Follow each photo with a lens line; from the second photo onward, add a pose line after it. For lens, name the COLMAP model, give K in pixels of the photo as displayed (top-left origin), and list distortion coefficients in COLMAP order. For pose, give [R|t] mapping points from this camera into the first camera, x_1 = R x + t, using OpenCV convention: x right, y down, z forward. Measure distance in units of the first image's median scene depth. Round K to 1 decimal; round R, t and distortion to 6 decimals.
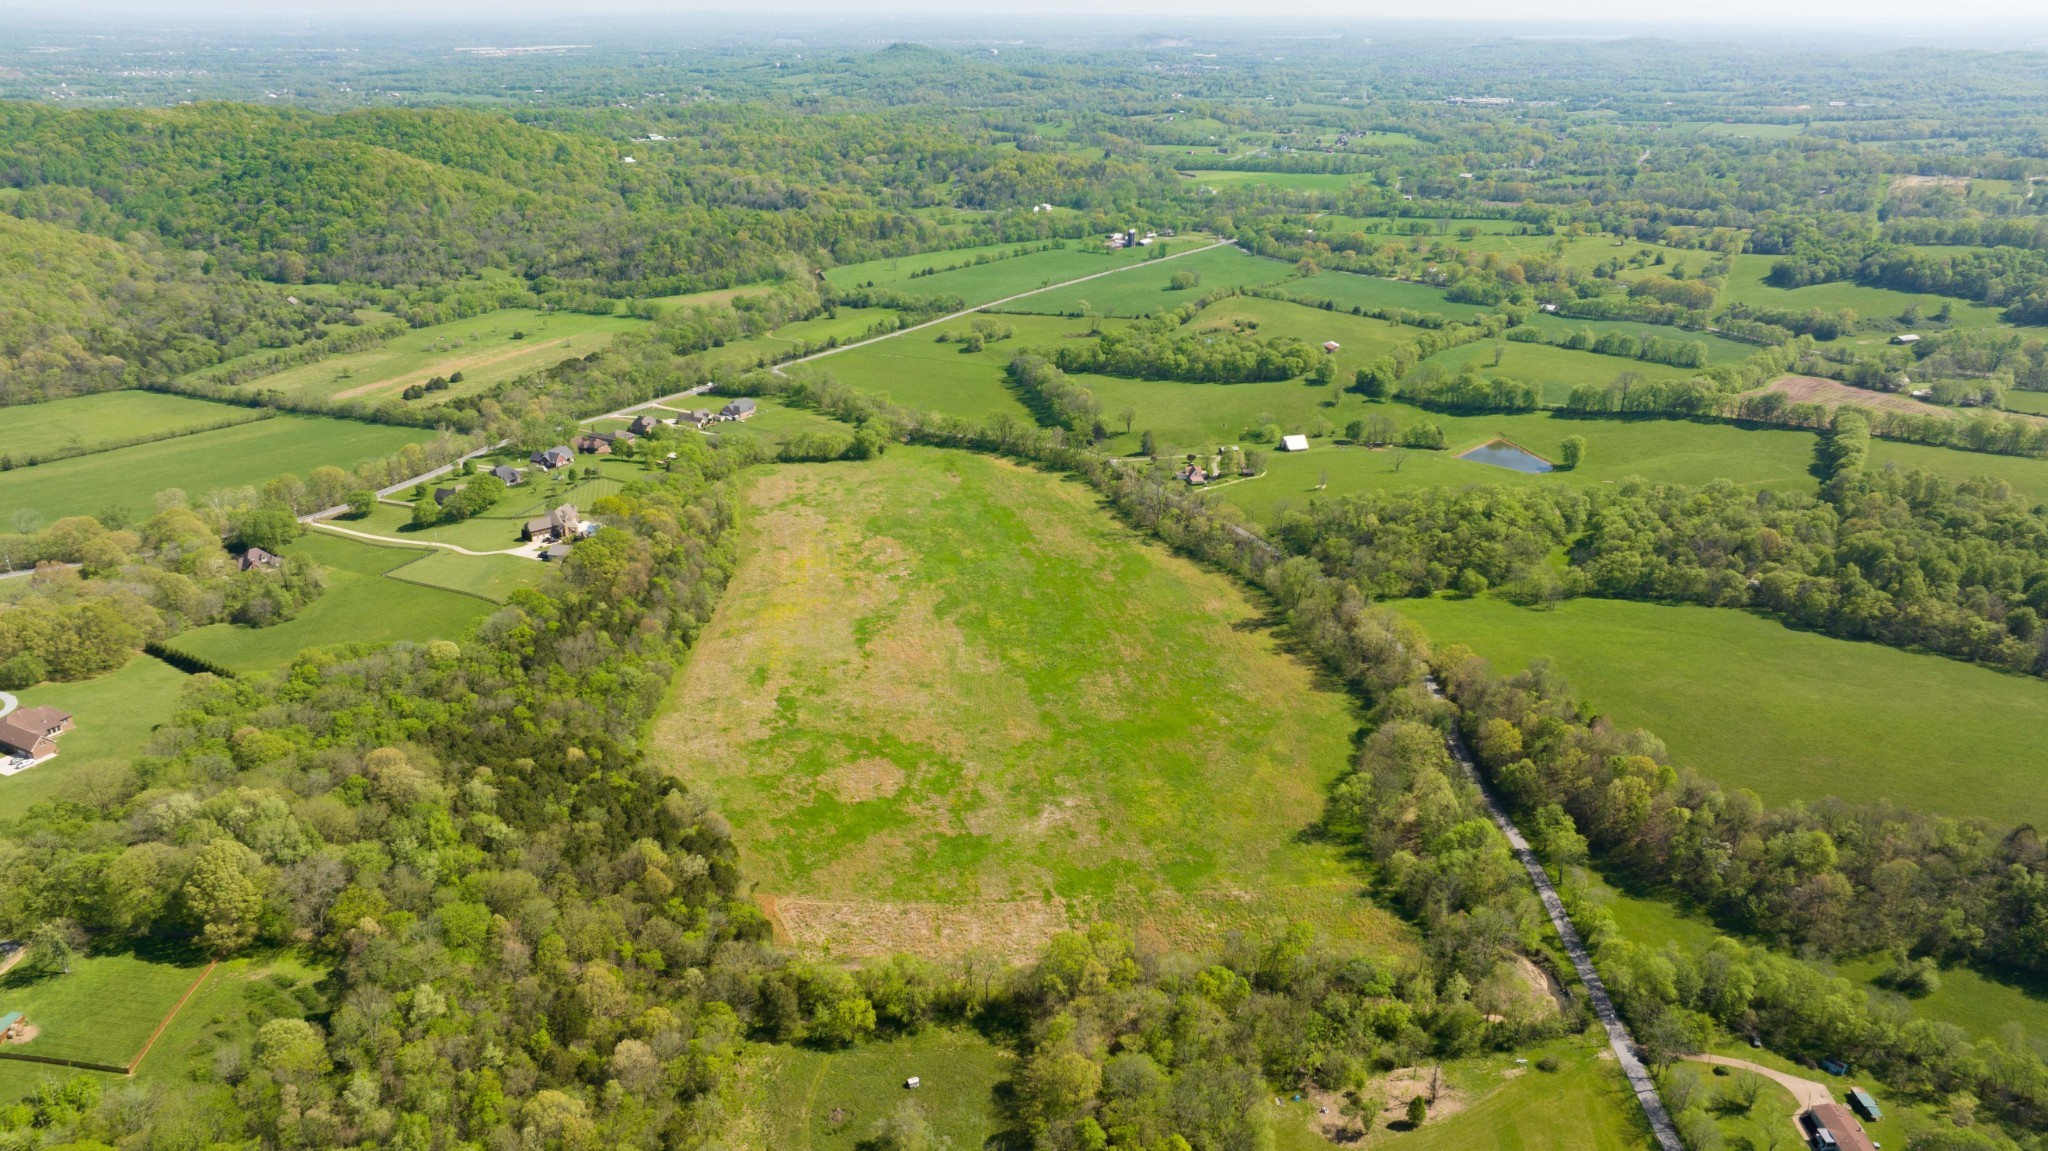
lens RADIAL K [[1466.2, 0, 1024.0], [0, 1466.2, 575.5], [0, 0, 1]] dist [0.001719, -0.065974]
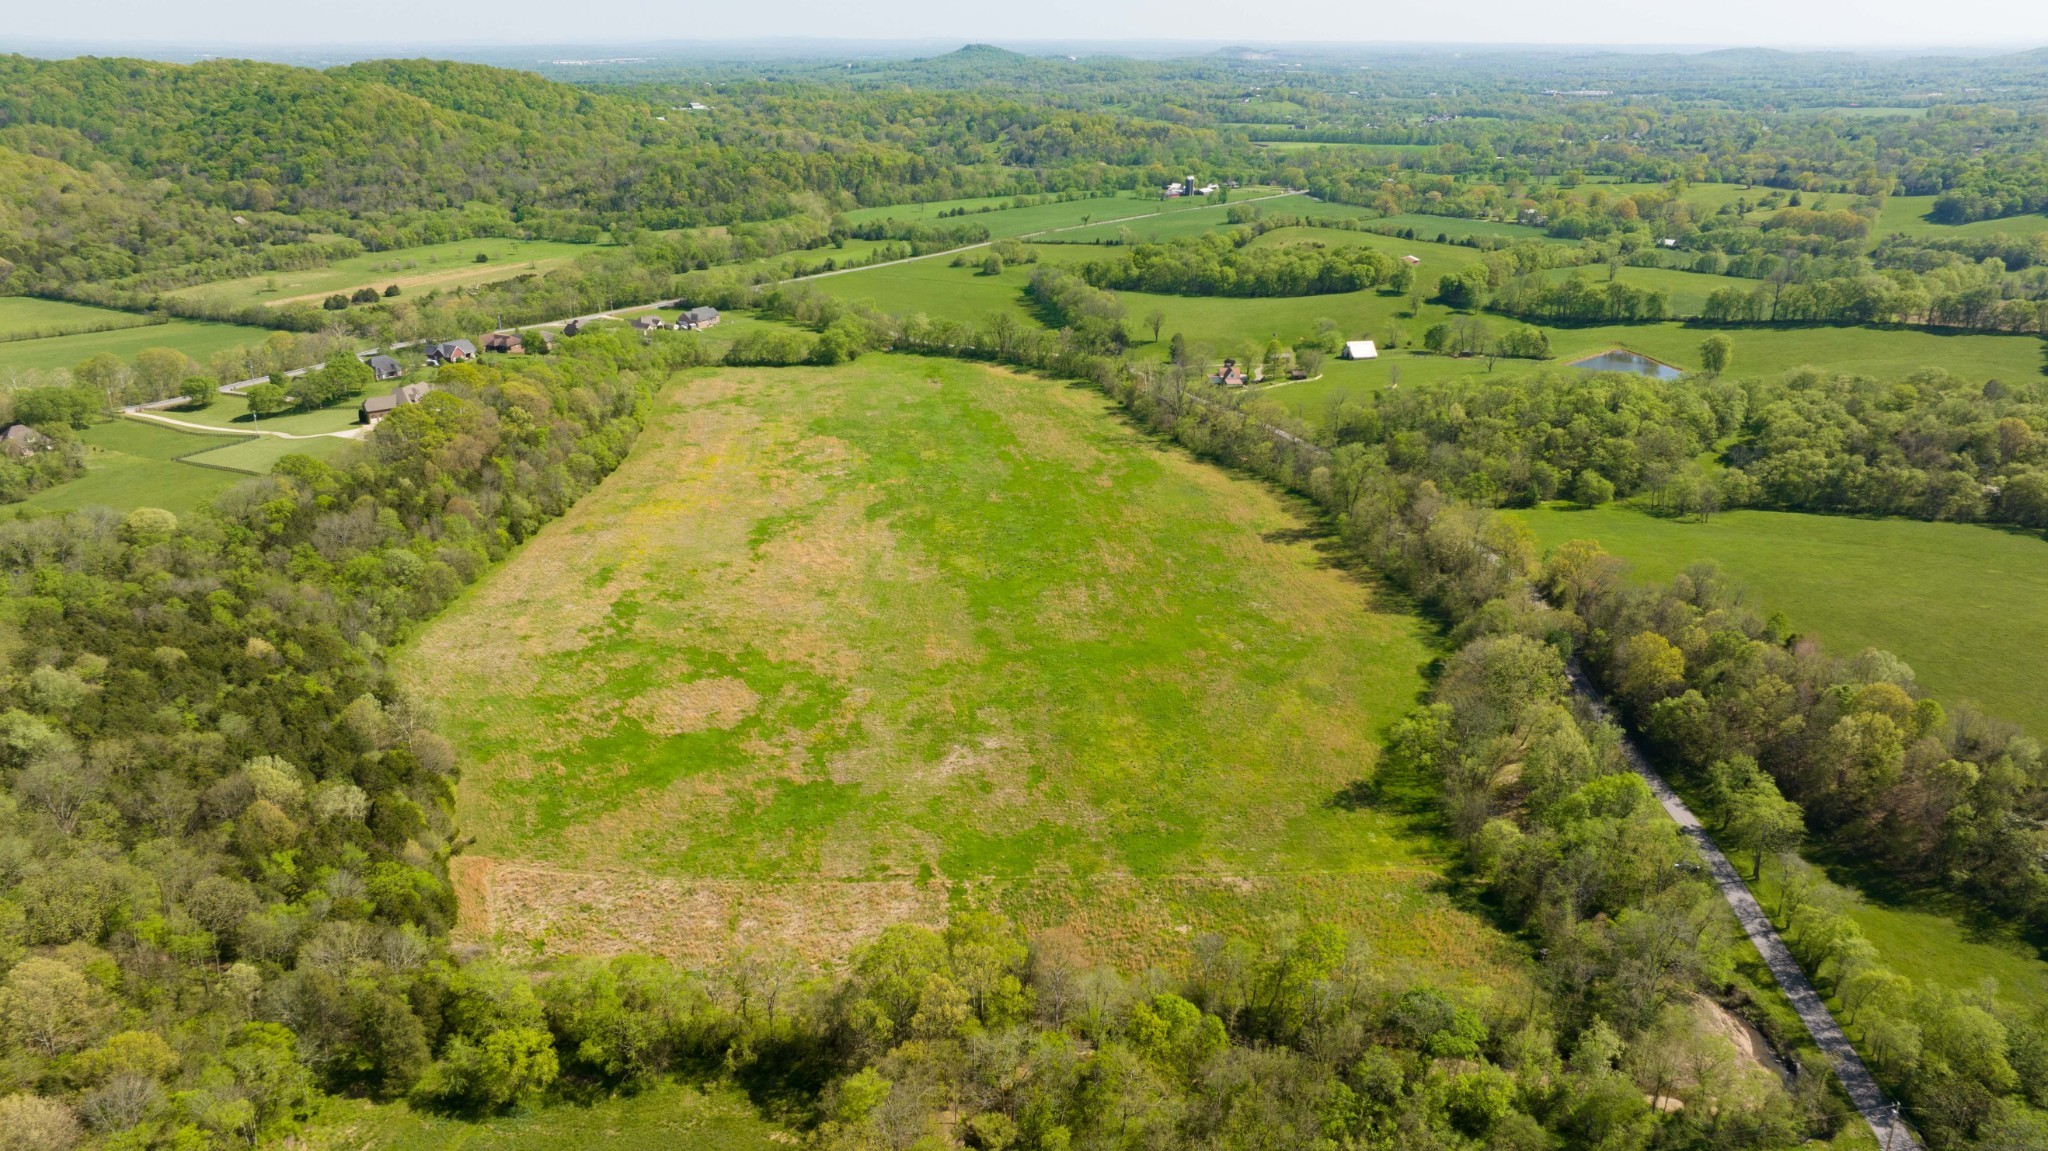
lens RADIAL K [[1471.4, 0, 1024.0], [0, 1471.4, 575.5], [0, 0, 1]] dist [-0.042821, 0.046921]
pose [[0.998417, 0.019284, -0.052834, 0.063201], [-0.020256, 0.999634, -0.017913, 0.071676], [0.052470, 0.018954, 0.998443, 0.264646]]
